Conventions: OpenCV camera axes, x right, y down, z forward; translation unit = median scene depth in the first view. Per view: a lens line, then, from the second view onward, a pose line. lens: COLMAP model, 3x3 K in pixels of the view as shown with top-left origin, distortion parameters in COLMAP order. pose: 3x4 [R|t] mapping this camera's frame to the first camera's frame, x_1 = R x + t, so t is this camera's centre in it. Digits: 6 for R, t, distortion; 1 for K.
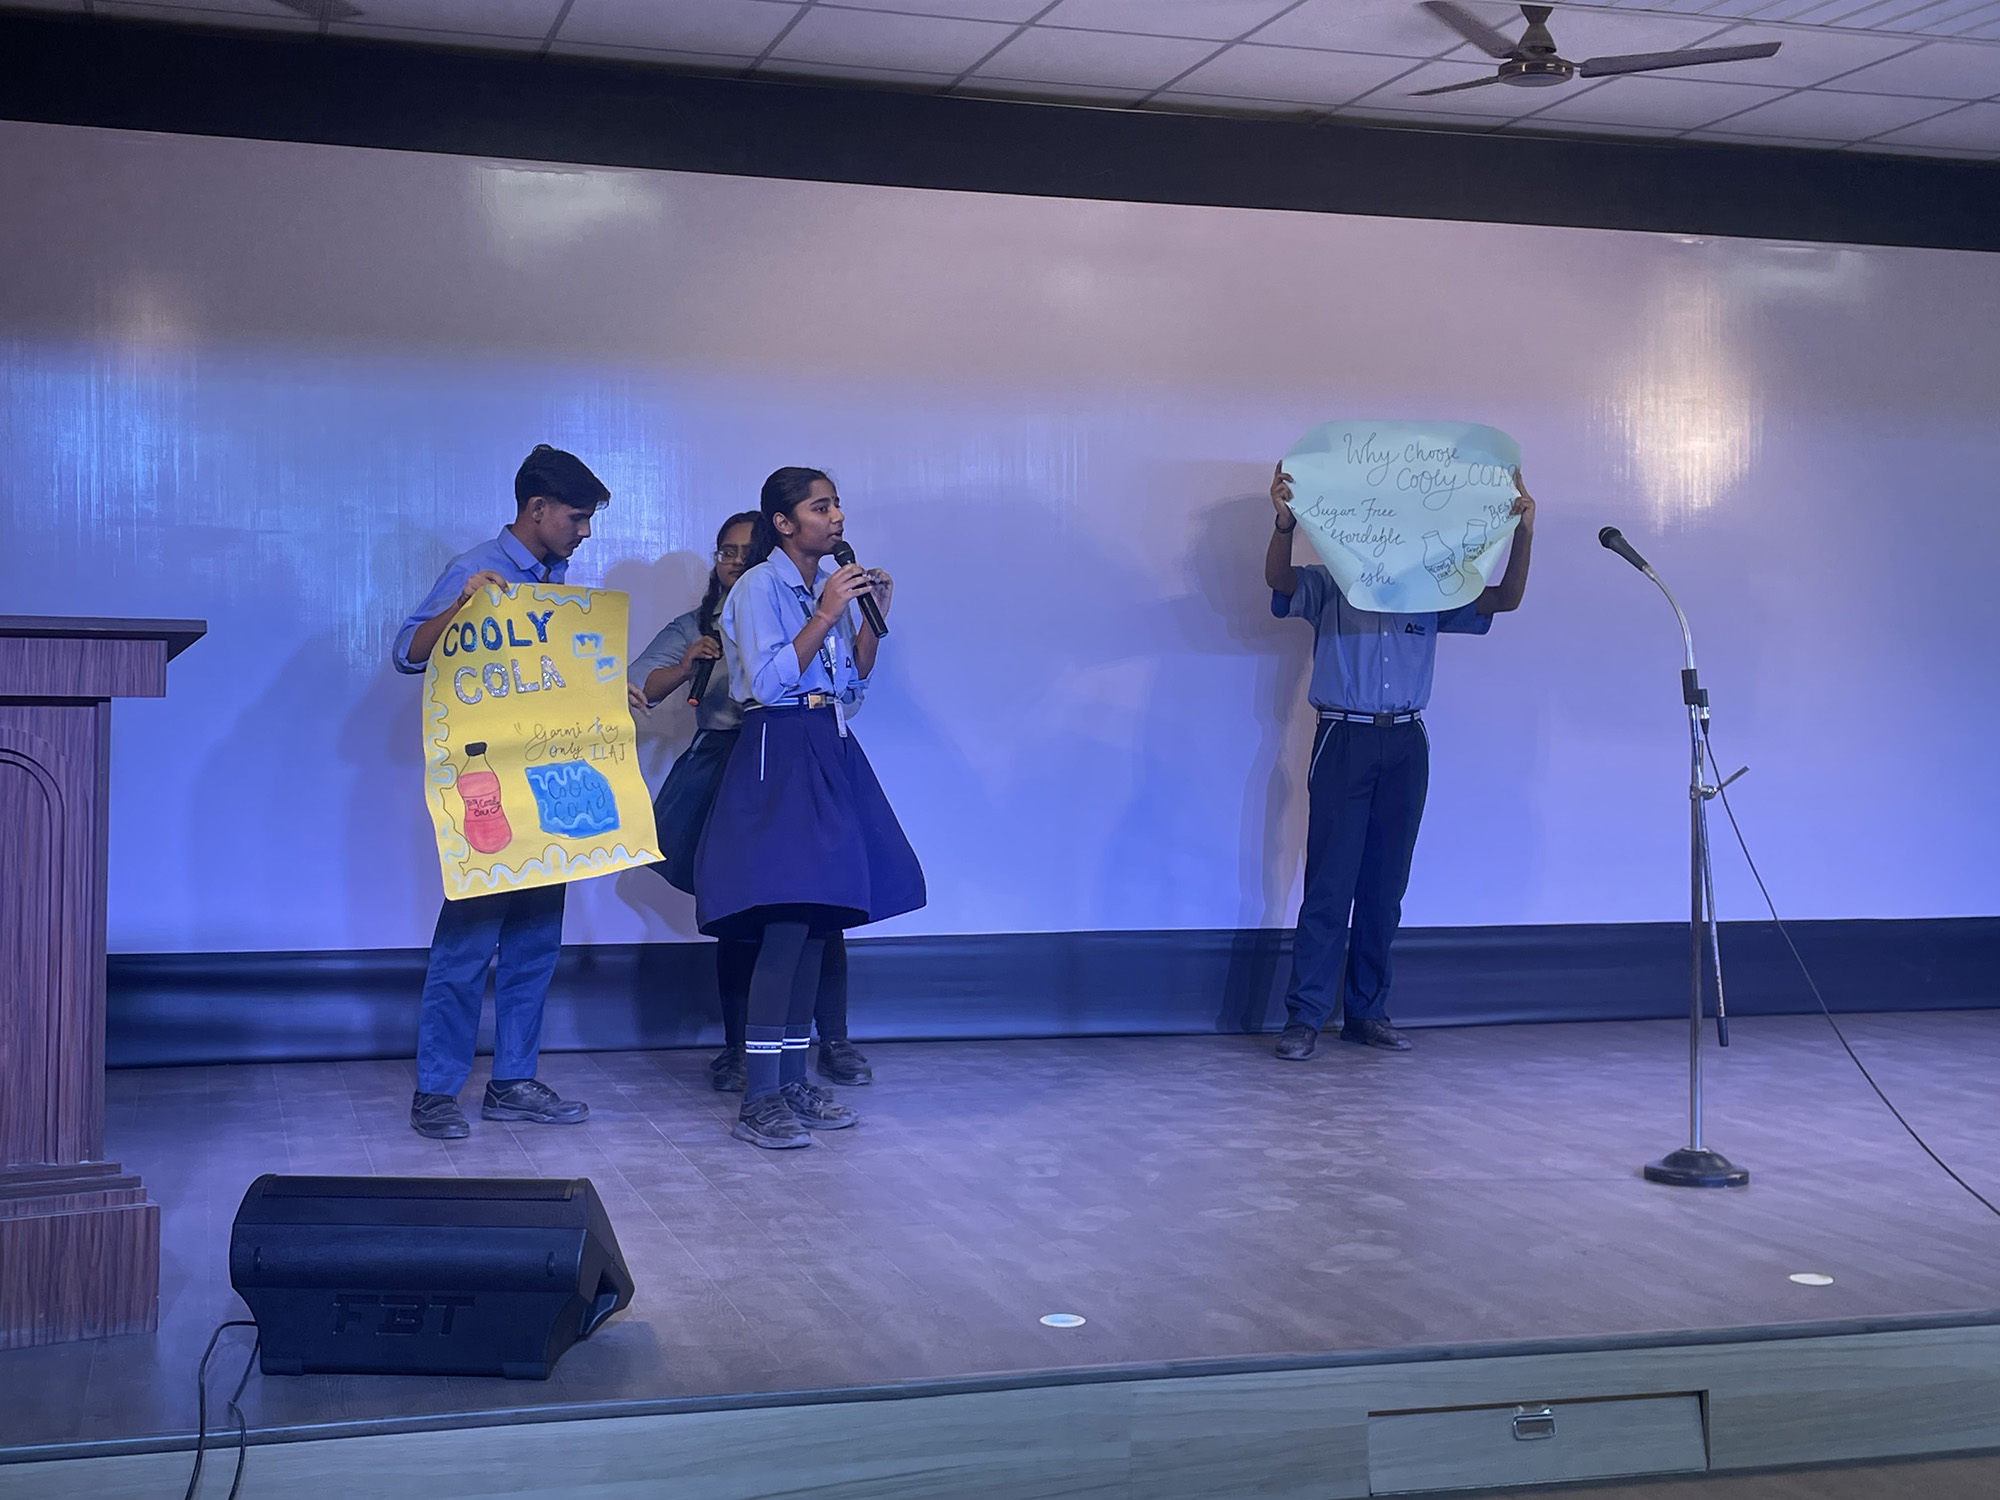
lens RADIAL K [[2598.0, 0, 995.4], [0, 2598.0, 711.7], [0, 0, 1]] dist [0.127007, -0.269685]
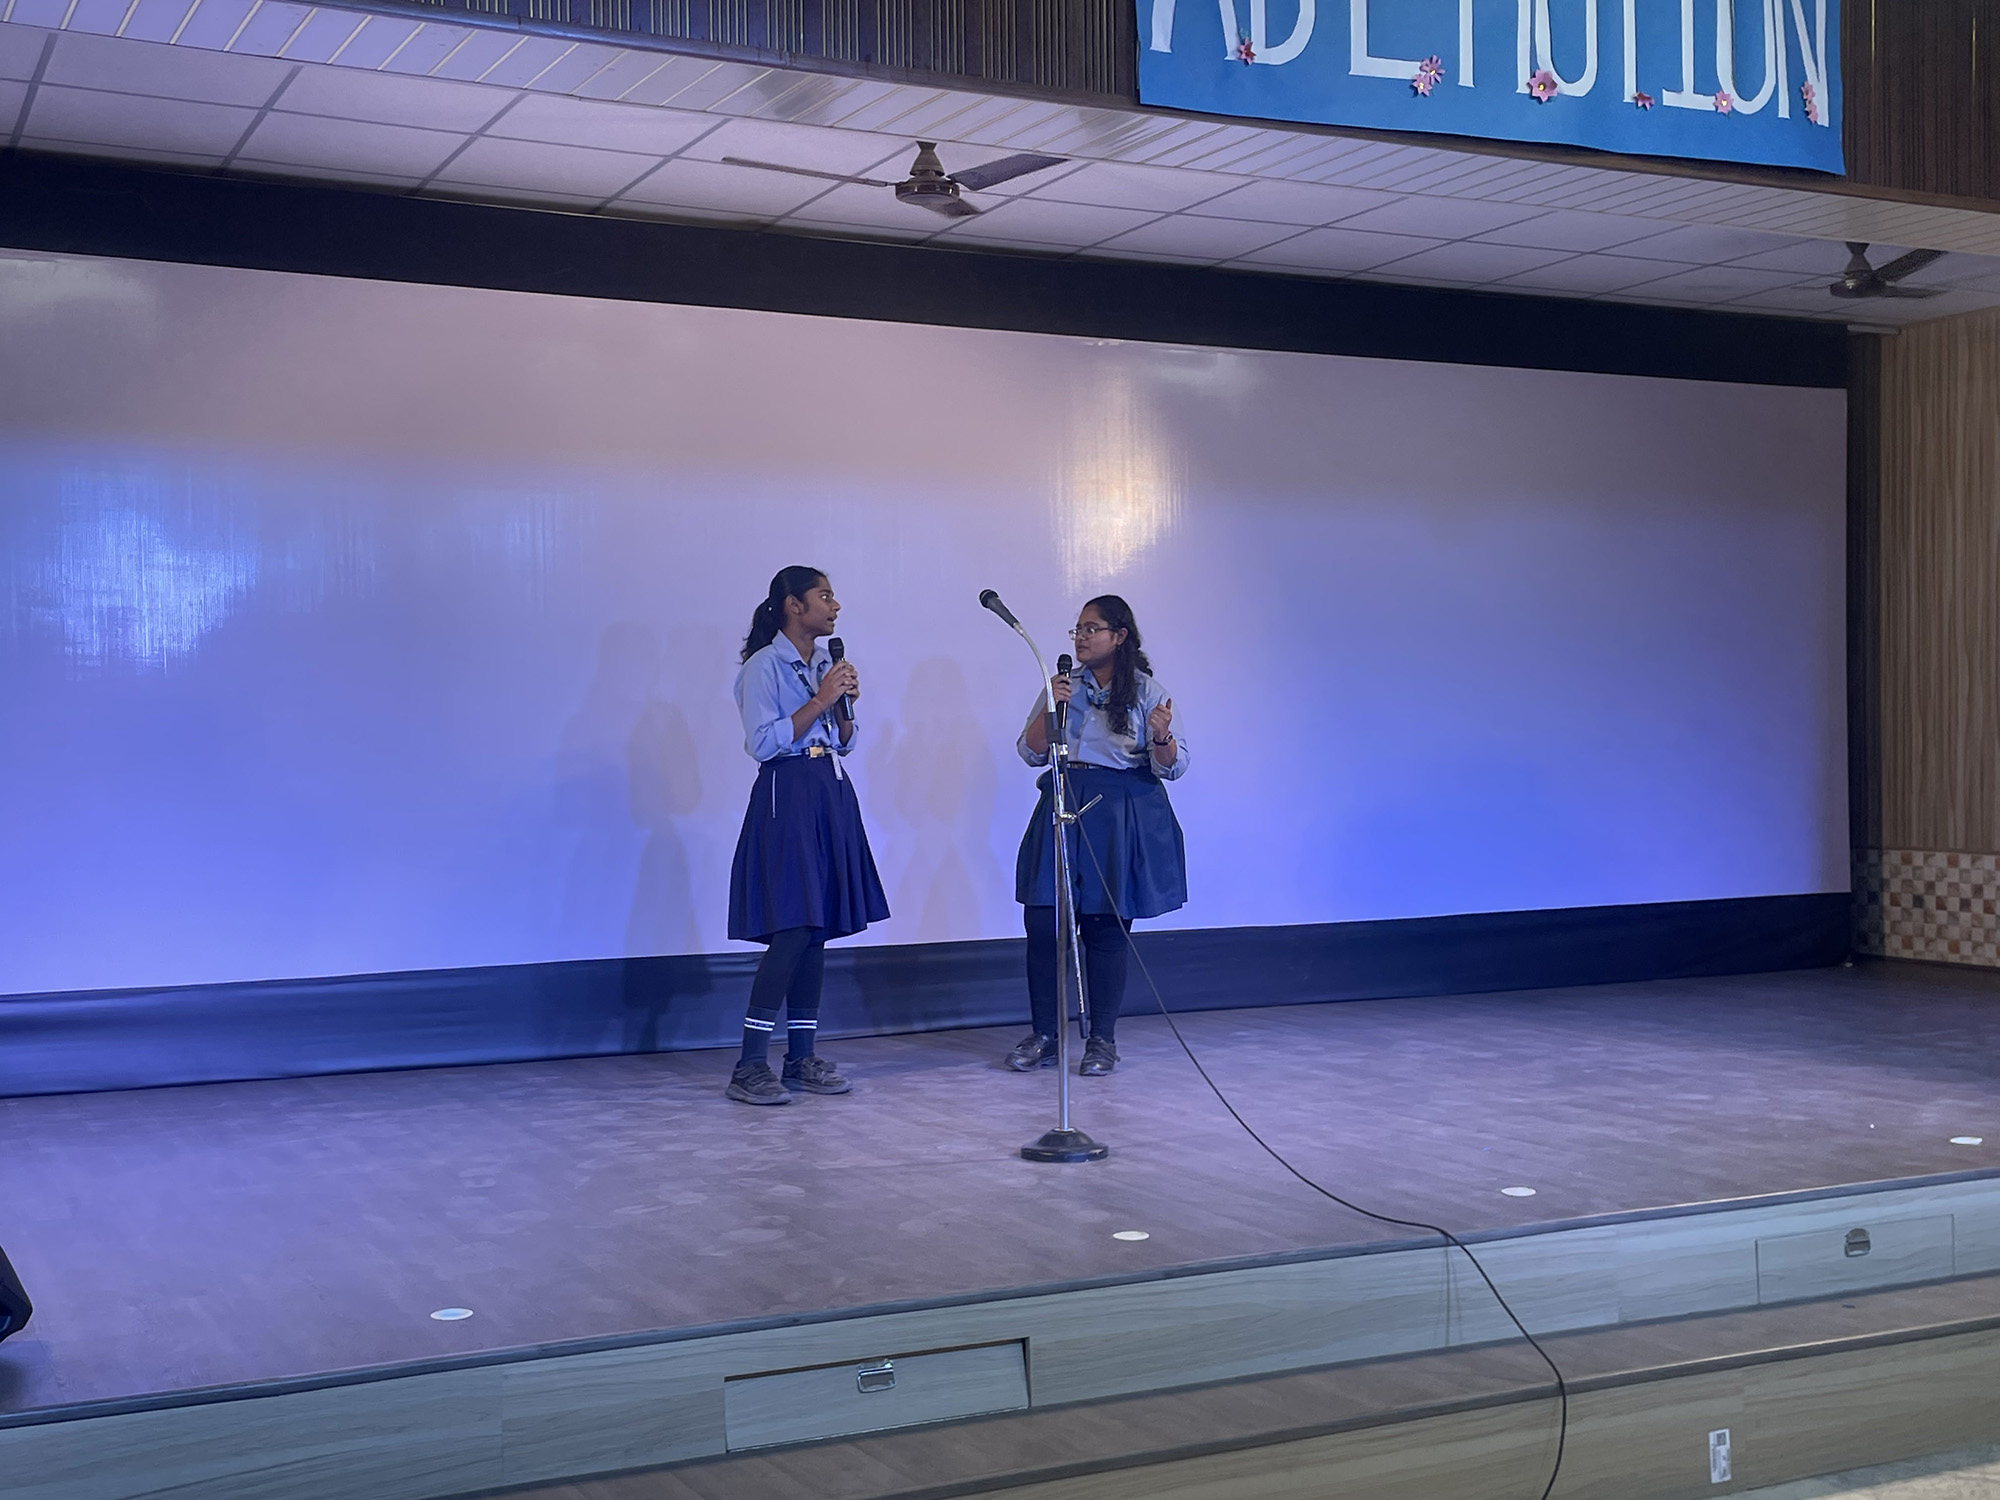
lens RADIAL K [[2355.2, 0, 979.1], [0, 2355.2, 719.4], [0, 0, 1]] dist [0.122315, -0.233615]
pose [[0.985131, -0.015717, 0.171085, 0.062901], [0.018916, 0.999675, -0.017079, 0.004724], [-0.170761, 0.020061, 0.985108, -0.017733]]
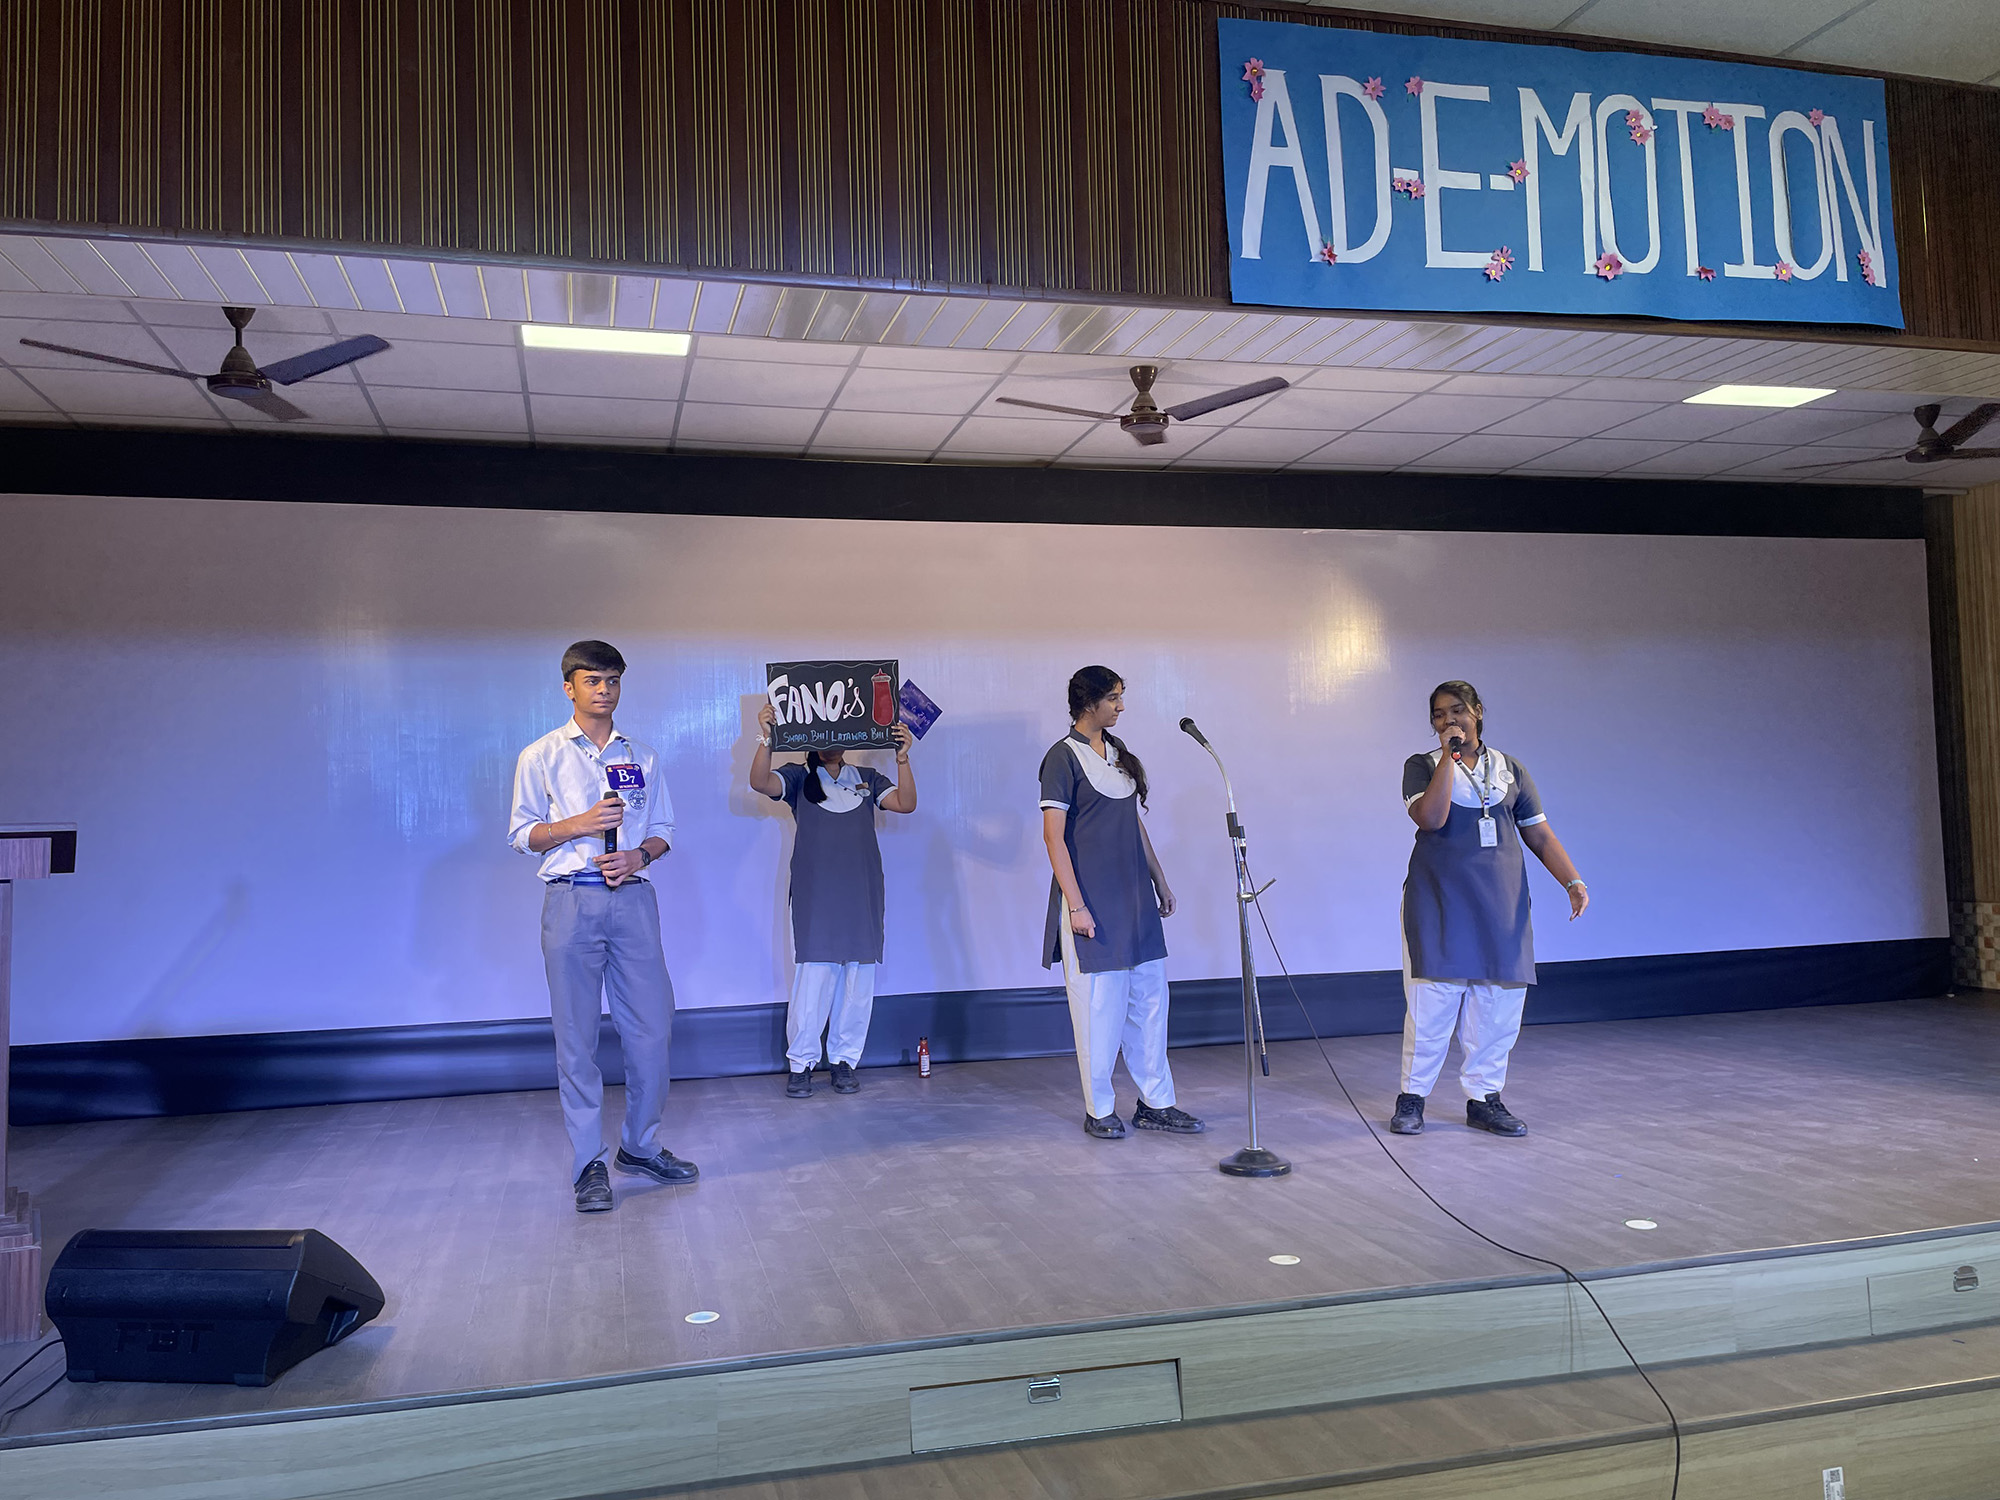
lens RADIAL K [[1533.1, 0, 953.0], [0, 1533.1, 731.0], [0, 0, 1]] dist [0.077627, -0.098013]
pose [[0.998363, -0.037396, -0.043279, 0.165540], [0.034220, 0.996823, -0.071928, -0.005991], [0.045831, 0.070330, 0.996470, 0.153144]]
